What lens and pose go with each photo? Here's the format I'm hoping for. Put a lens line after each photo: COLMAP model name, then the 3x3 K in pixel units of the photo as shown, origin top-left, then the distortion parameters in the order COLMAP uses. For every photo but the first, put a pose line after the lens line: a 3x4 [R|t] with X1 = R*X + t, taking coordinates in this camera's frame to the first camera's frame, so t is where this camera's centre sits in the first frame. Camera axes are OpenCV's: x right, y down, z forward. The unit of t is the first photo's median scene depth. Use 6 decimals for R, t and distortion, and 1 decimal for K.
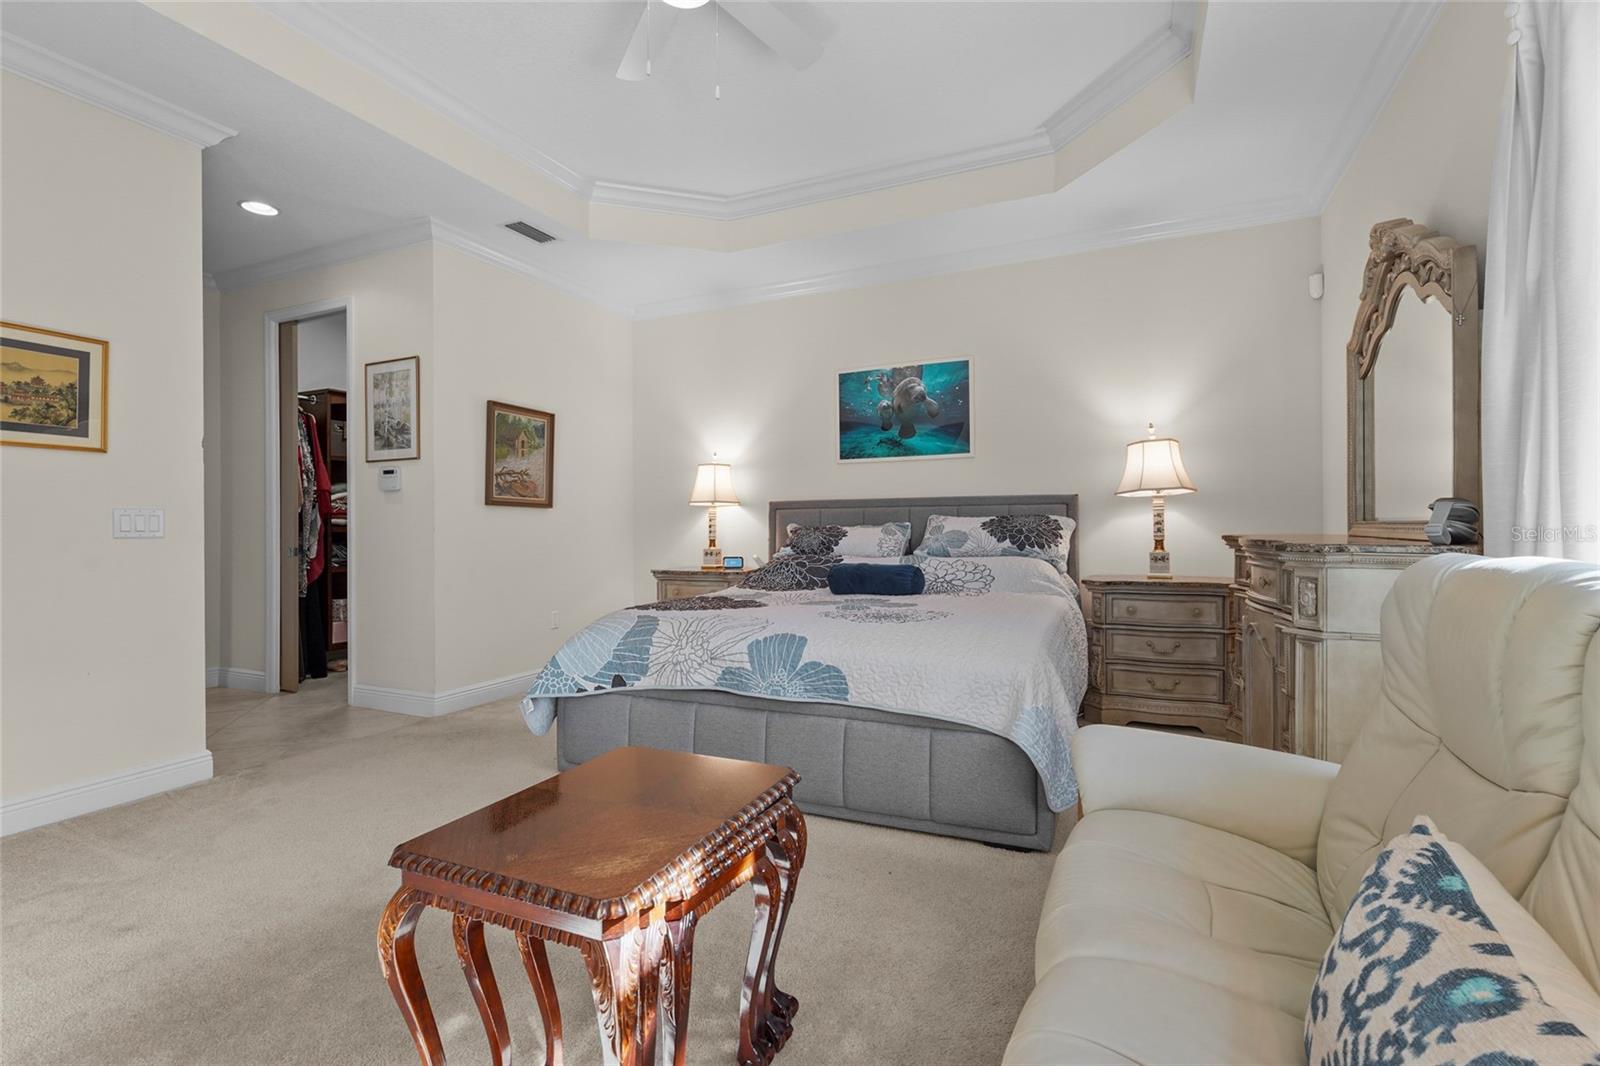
lens RADIAL K [[729.0, 0, 810.7], [0, 729.0, 528.8], [0, 0, 1]] dist [-0.002072, 0.000022]
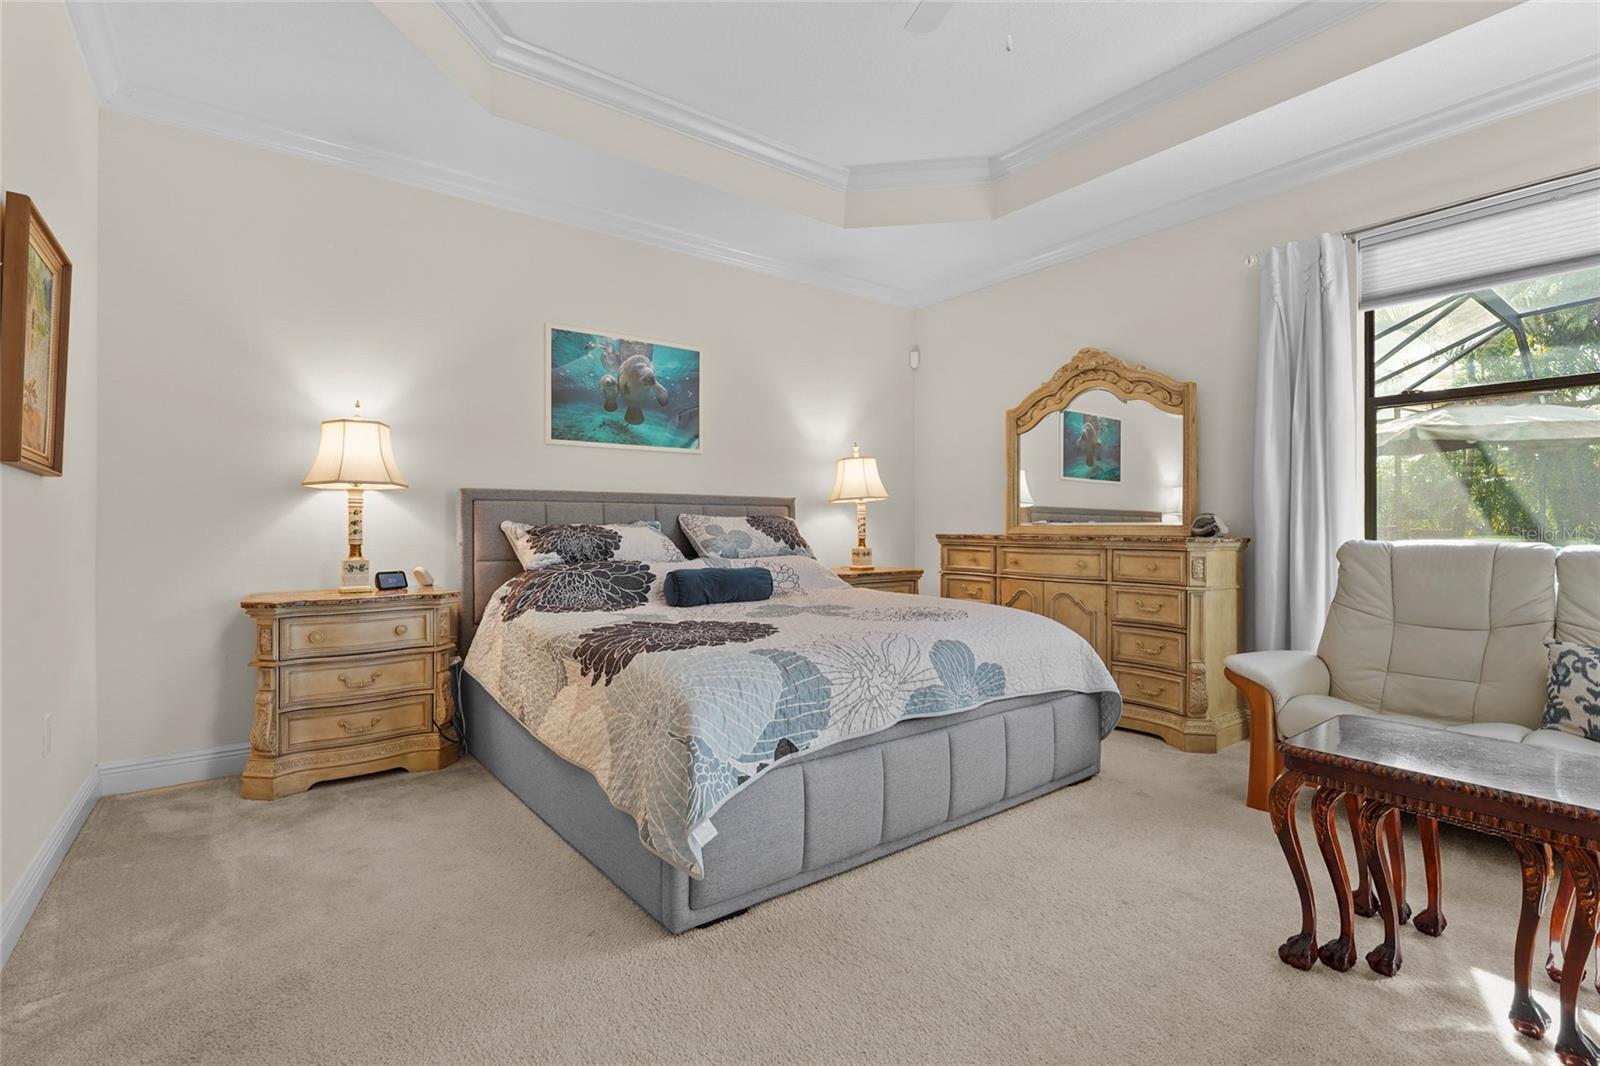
lens RADIAL K [[729.0, 0, 810.7], [0, 729.0, 528.8], [0, 0, 1]] dist [-0.002072, 0.000022]
pose [[0.475253, 0.005066, 0.879835, -0.624343], [-0.001687, 0.999987, -0.004847, 0.004593], [-0.879847, 0.000819, 0.475255, 0.476290]]
